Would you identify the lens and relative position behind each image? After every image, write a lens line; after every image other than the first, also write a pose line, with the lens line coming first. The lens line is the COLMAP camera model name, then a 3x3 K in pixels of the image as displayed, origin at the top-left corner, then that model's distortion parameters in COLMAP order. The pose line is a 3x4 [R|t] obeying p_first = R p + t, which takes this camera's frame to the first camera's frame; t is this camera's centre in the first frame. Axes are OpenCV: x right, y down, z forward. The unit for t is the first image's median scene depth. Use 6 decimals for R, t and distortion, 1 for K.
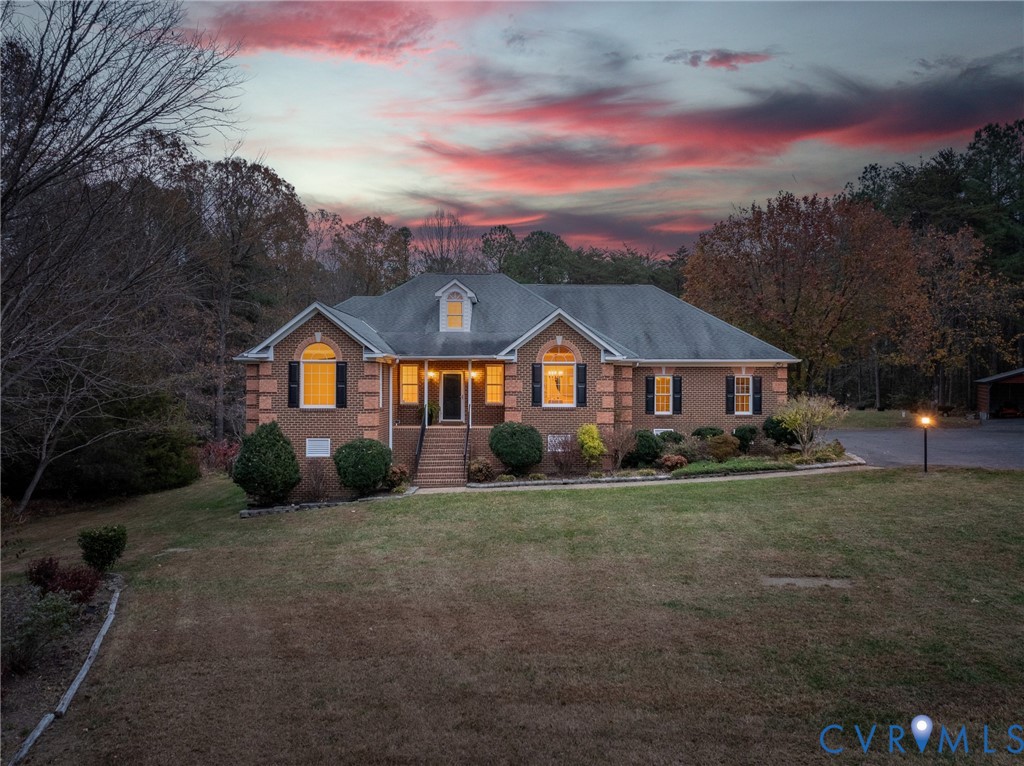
lens RADIAL K [[713.1, 0, 511.6], [0, 713.1, 387.5], [0, 0, 1]] dist [-0.037296, 0.000637]
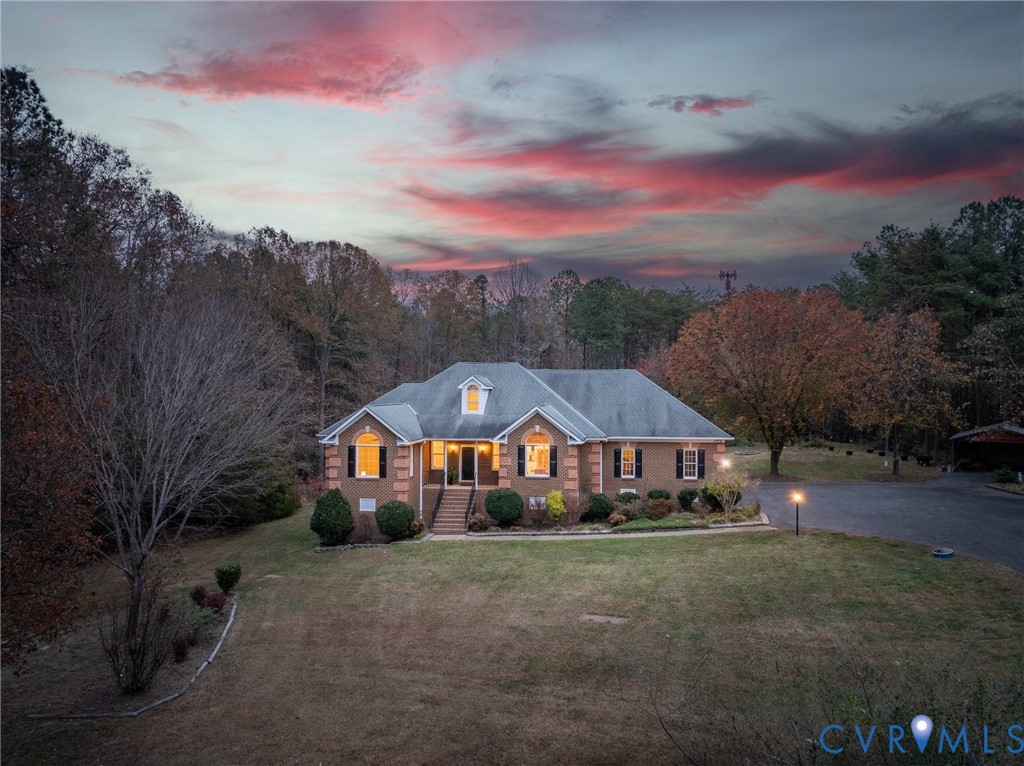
lens RADIAL K [[713.1, 0, 514.0], [0, 713.1, 381.0], [0, 0, 1]] dist [-0.037296, 0.000637]
pose [[0.989039, -0.001582, -0.147646, 0.241124], [-0.000107, 0.999935, -0.011430, -0.152520], [0.147654, 0.011321, 0.988974, -0.403787]]
